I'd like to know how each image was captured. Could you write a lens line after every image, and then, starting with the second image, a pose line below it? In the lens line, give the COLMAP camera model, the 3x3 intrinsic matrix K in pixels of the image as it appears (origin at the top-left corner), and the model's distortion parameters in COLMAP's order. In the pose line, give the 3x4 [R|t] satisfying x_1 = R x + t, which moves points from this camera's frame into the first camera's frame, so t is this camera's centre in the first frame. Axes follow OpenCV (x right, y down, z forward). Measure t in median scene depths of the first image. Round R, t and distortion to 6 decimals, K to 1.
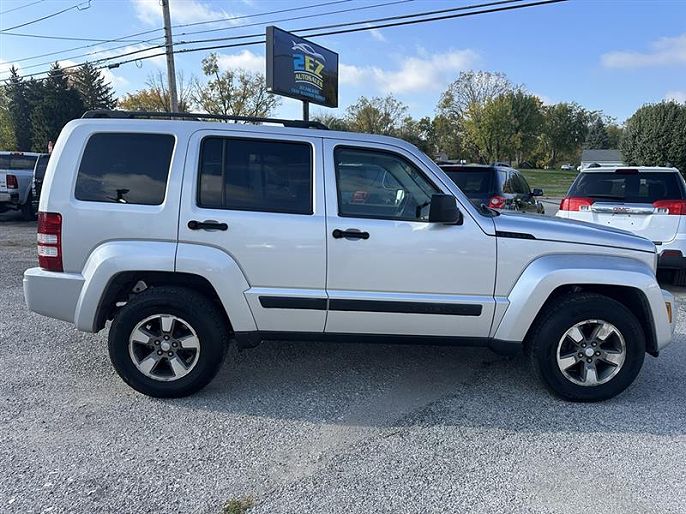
lens RADIAL K [[498.8, 0, 347.0], [0, 498.8, 260.8], [0, 0, 1]] dist [-0.006337, -0.004504]
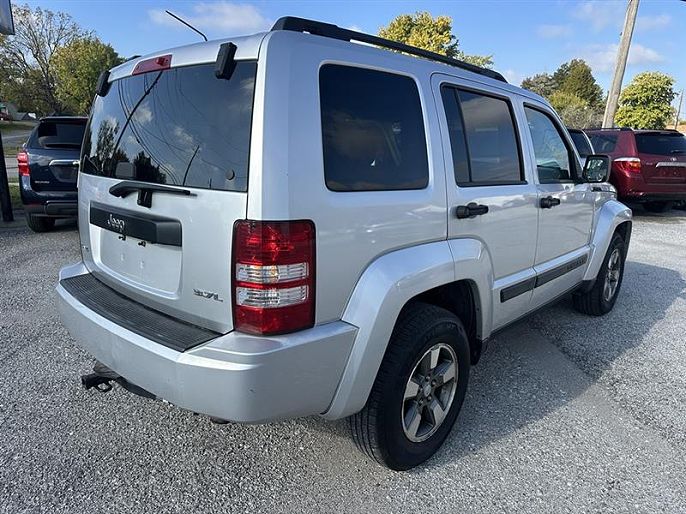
lens RADIAL K [[498.8, 0, 343.1], [0, 498.8, 256.0], [0, 0, 1]] dist [-0.006337, -0.004504]
pose [[0.686657, -0.170952, 0.706596, -0.296996], [0.117151, 0.985276, 0.124530, -0.037897], [-0.717480, -0.002730, 0.696573, 0.194832]]
